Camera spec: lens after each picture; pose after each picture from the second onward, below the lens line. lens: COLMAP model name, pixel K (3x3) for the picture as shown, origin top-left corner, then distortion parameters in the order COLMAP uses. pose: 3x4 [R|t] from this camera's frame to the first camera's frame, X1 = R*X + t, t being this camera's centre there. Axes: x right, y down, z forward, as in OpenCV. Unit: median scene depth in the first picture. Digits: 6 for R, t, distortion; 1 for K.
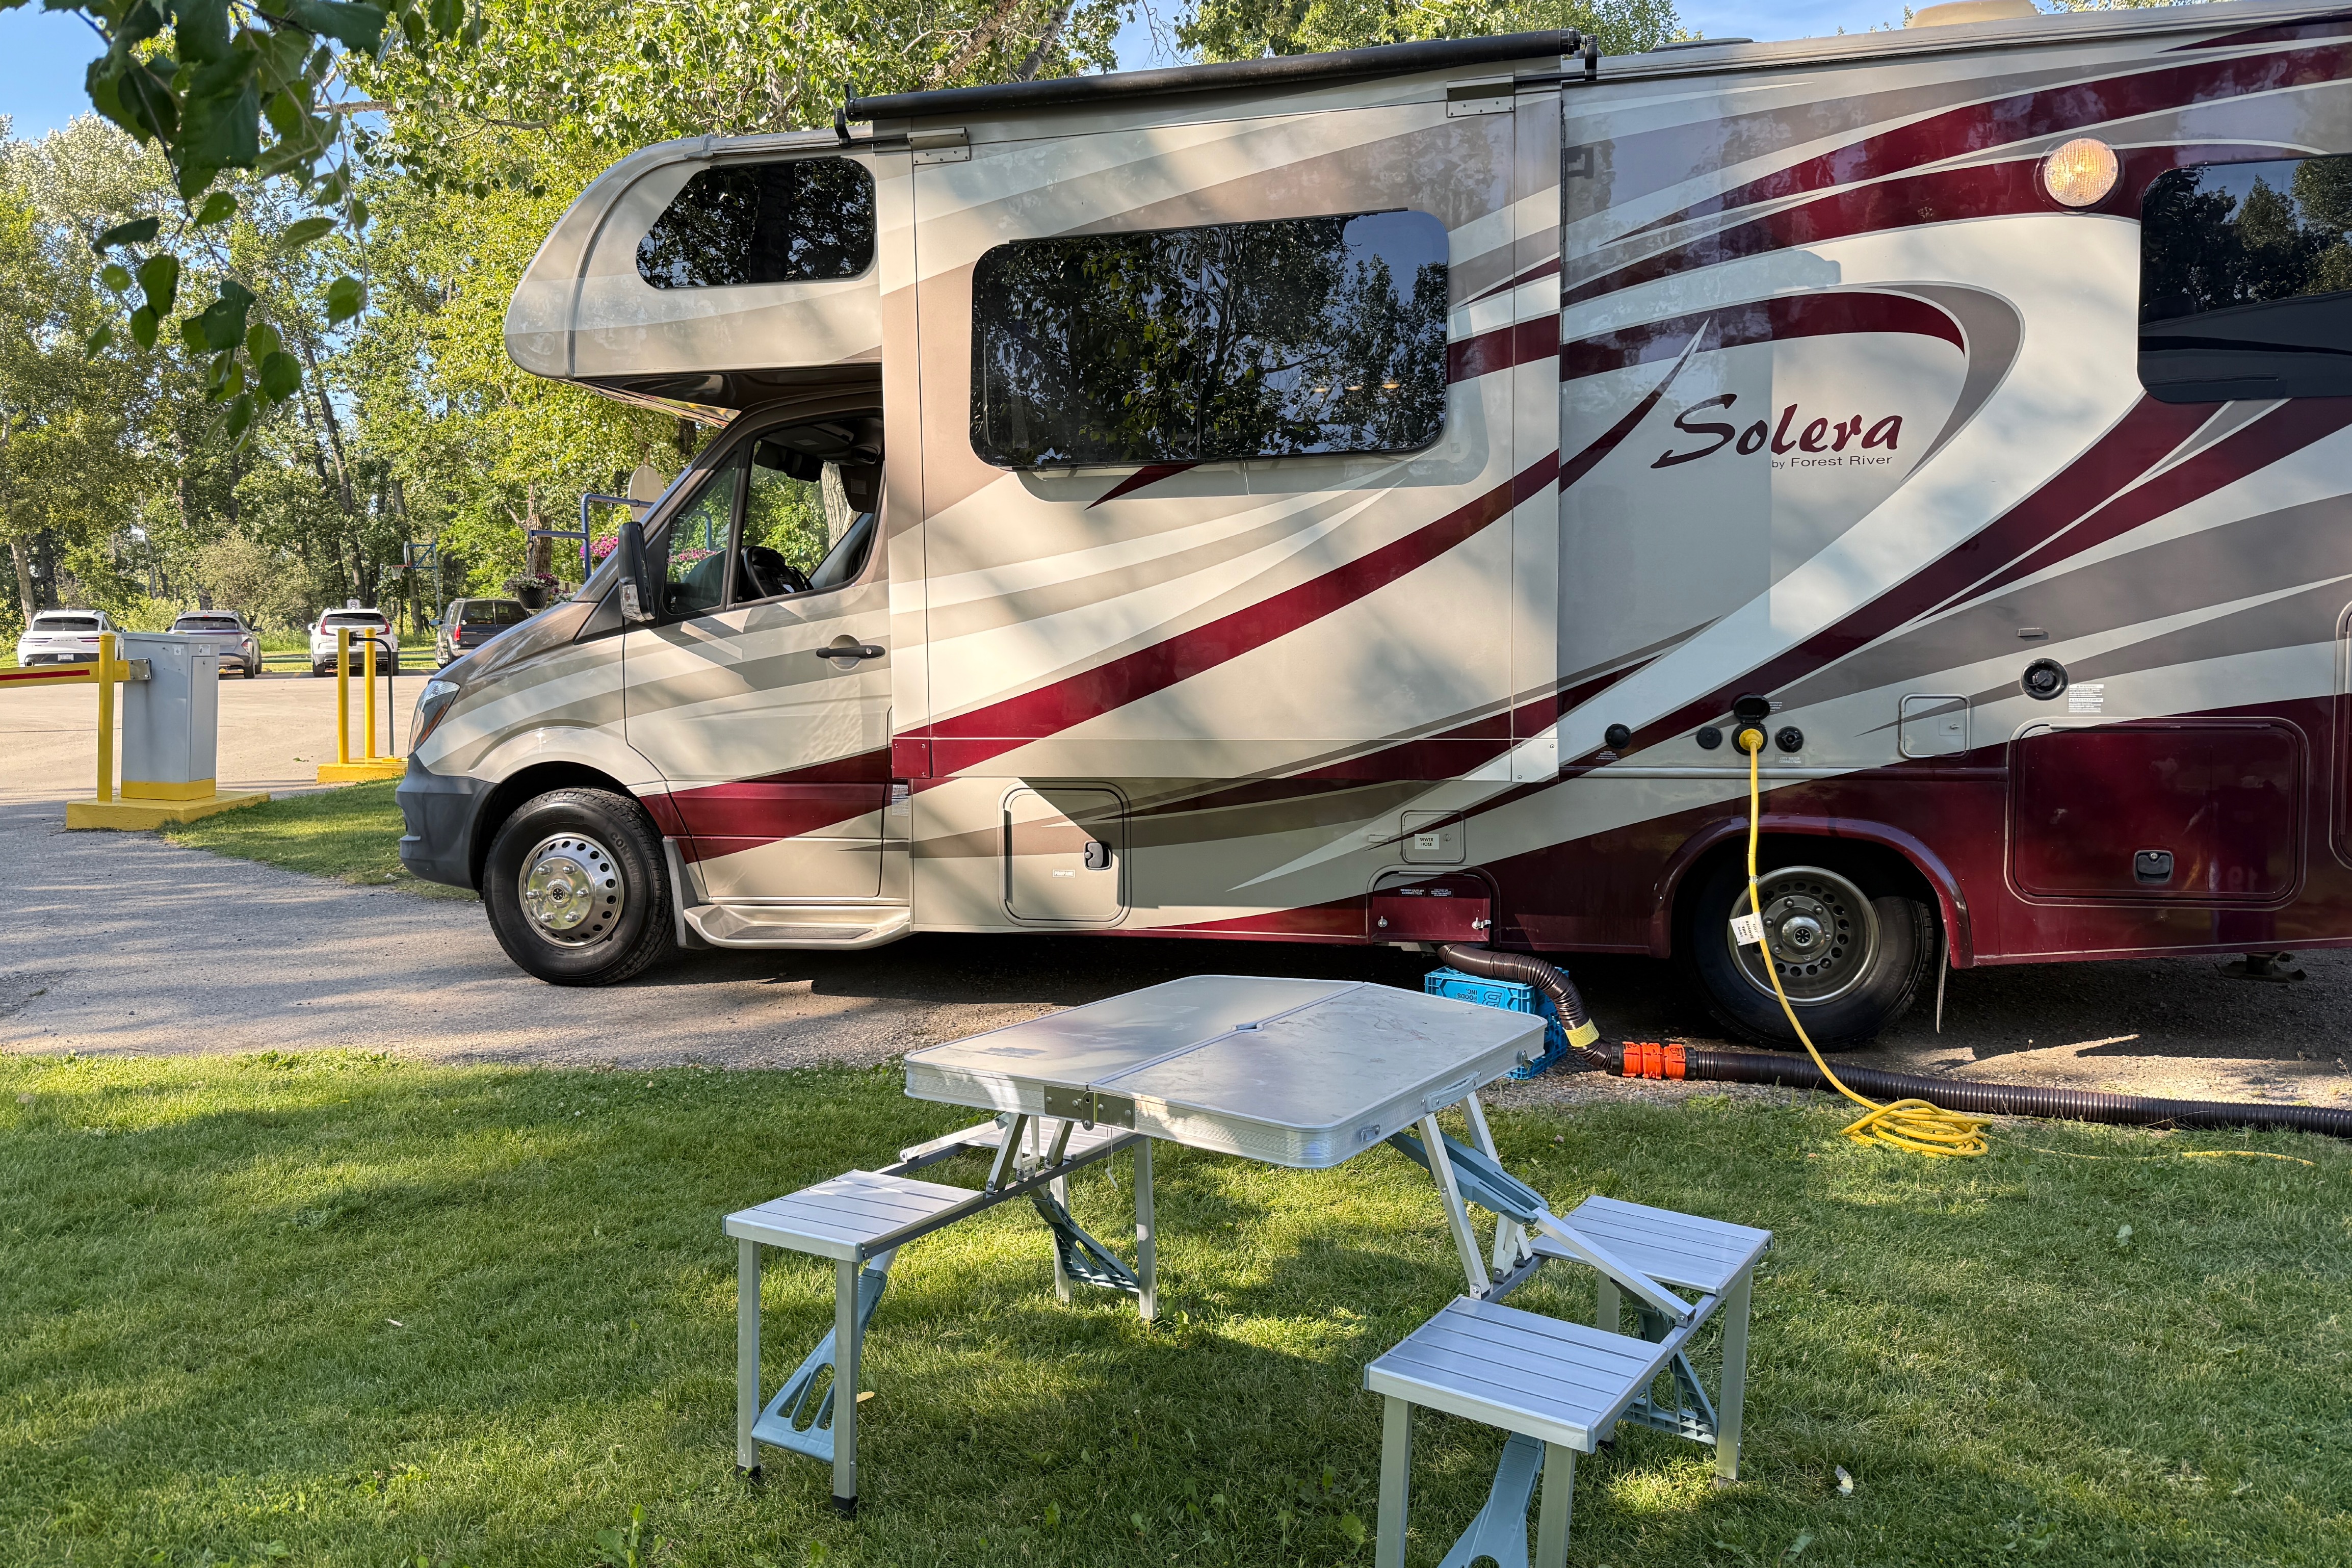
lens RADIAL K [[1553.5, 0, 1176.0], [0, 1553.5, 784.0], [0, 0, 1]] dist [0.063096, -0.073369]
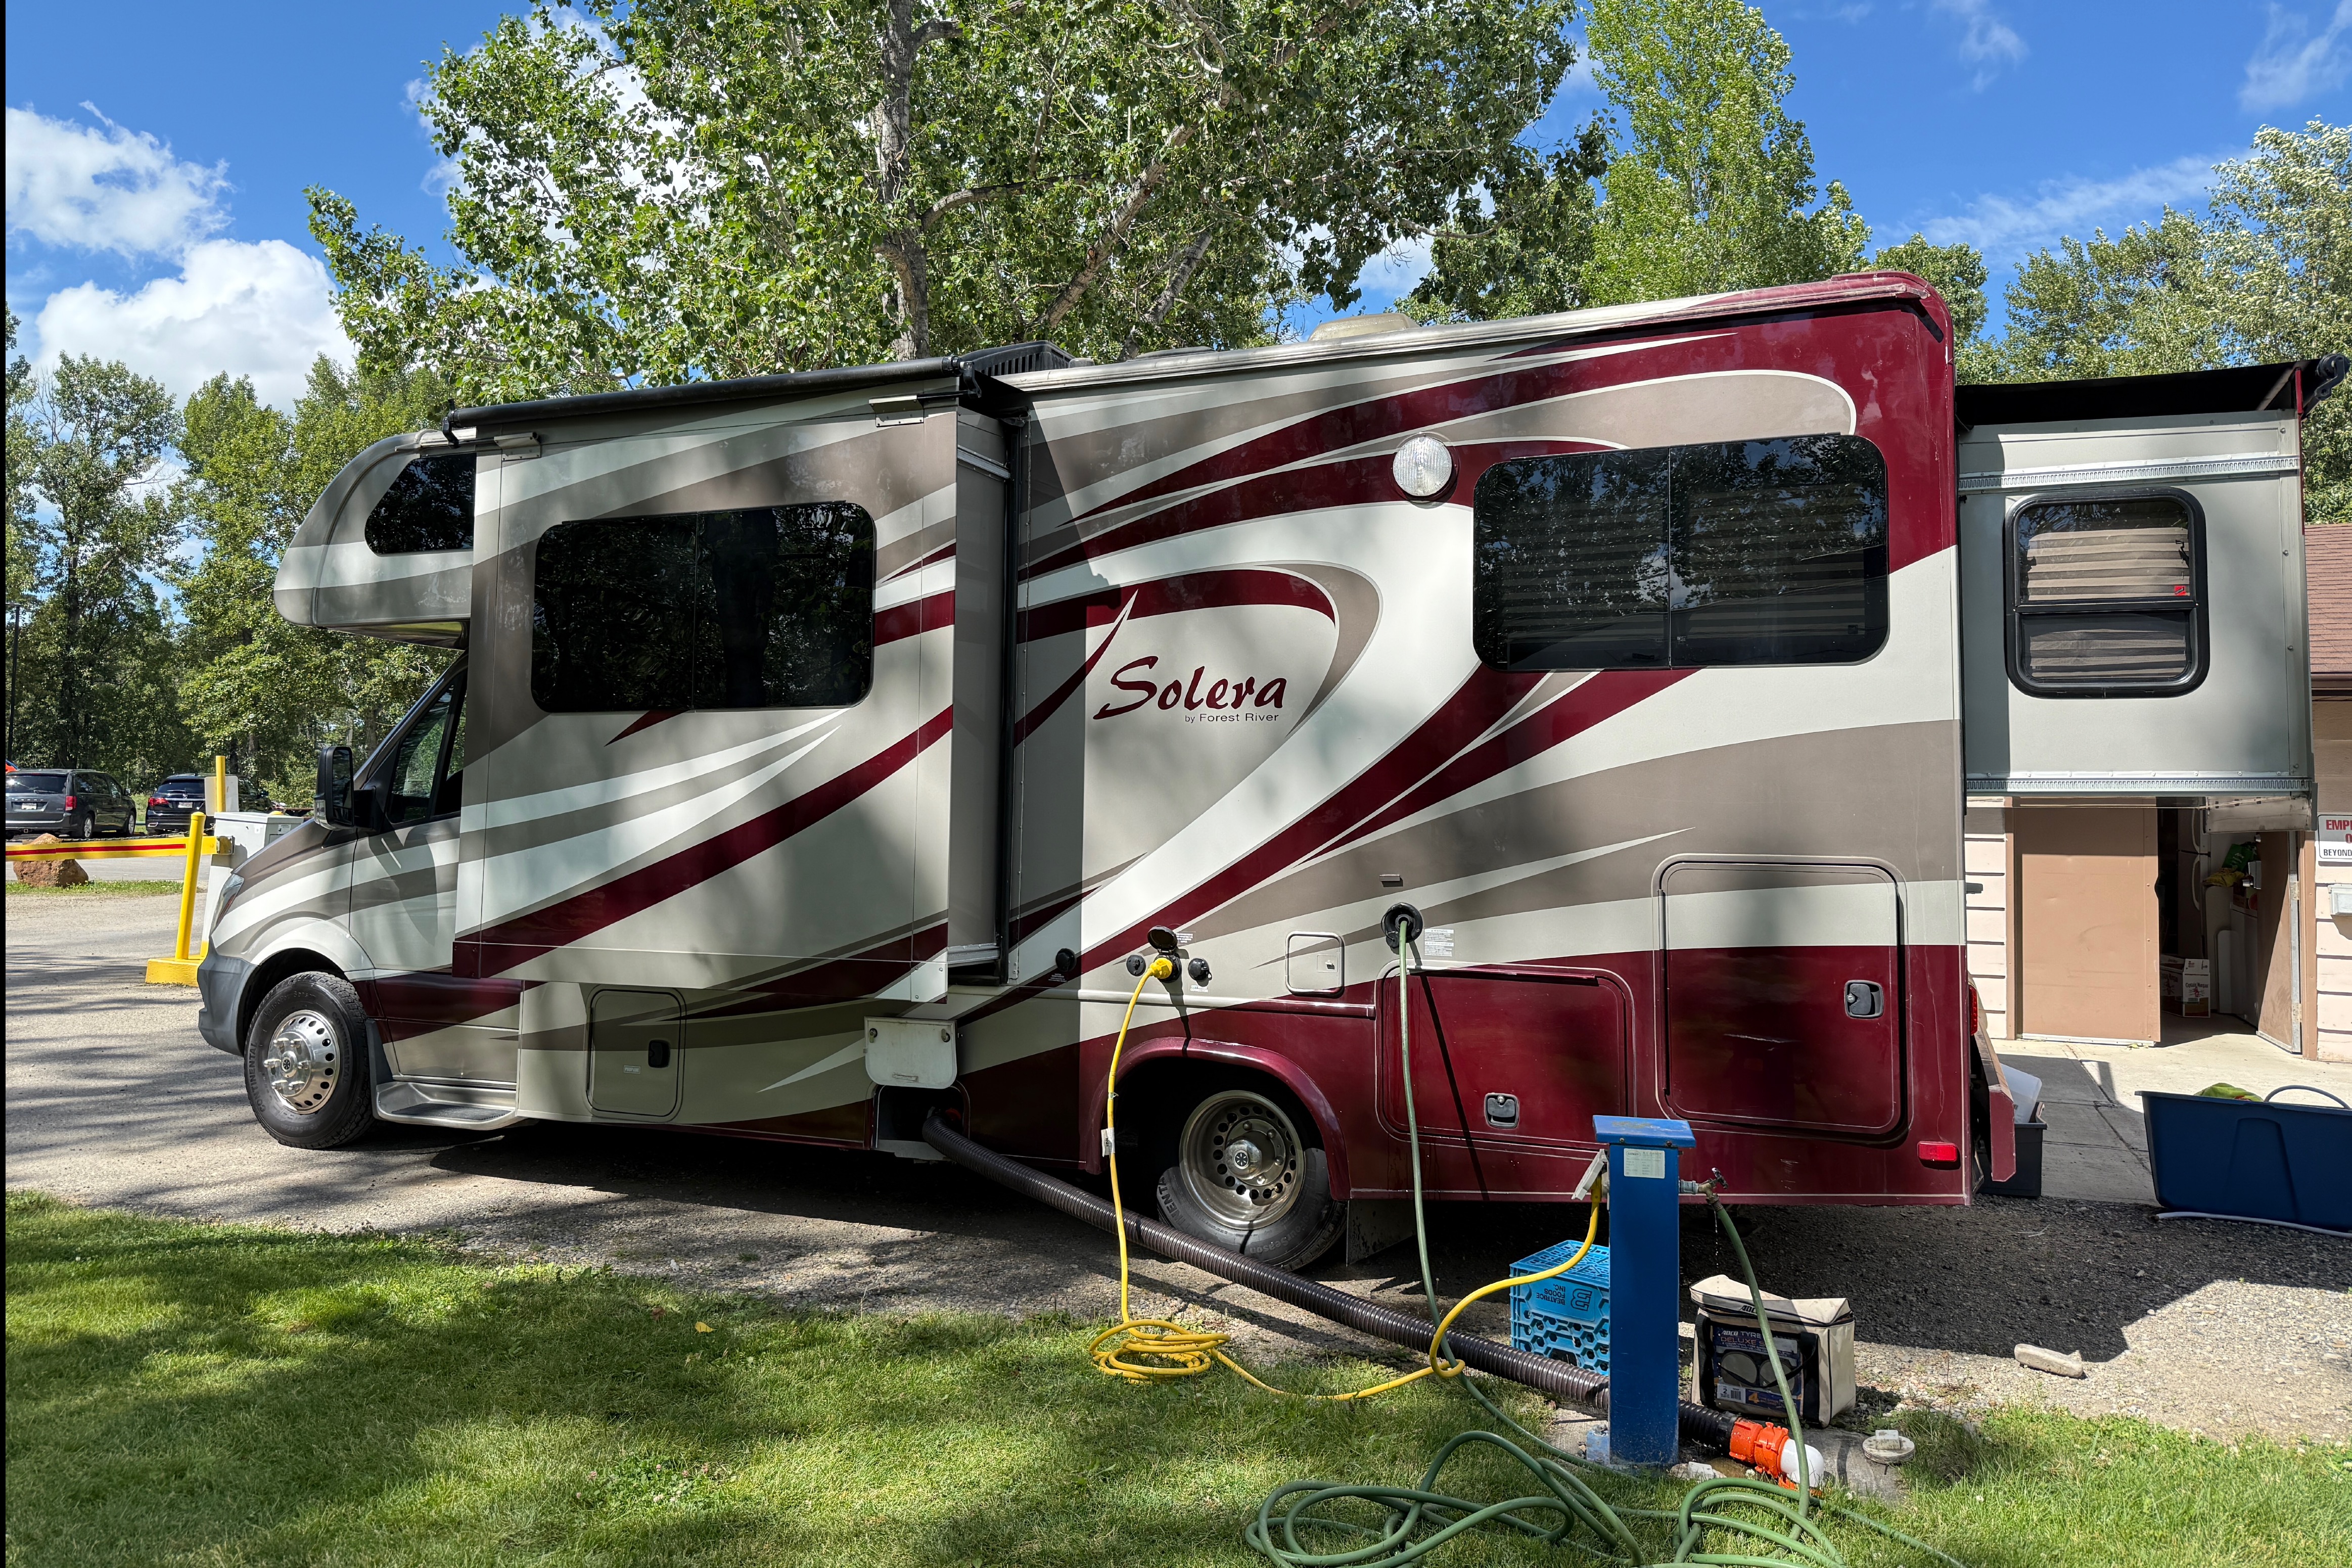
lens RADIAL K [[1553.5, 0, 1176.0], [0, 1553.5, 784.0], [0, 0, 1]] dist [0.063096, -0.073369]
pose [[0.986961, 0.019904, -0.159727, 0.553471], [-0.039274, 0.992112, -0.119045, -0.028097], [0.156098, 0.123765, 0.979957, -0.068066]]
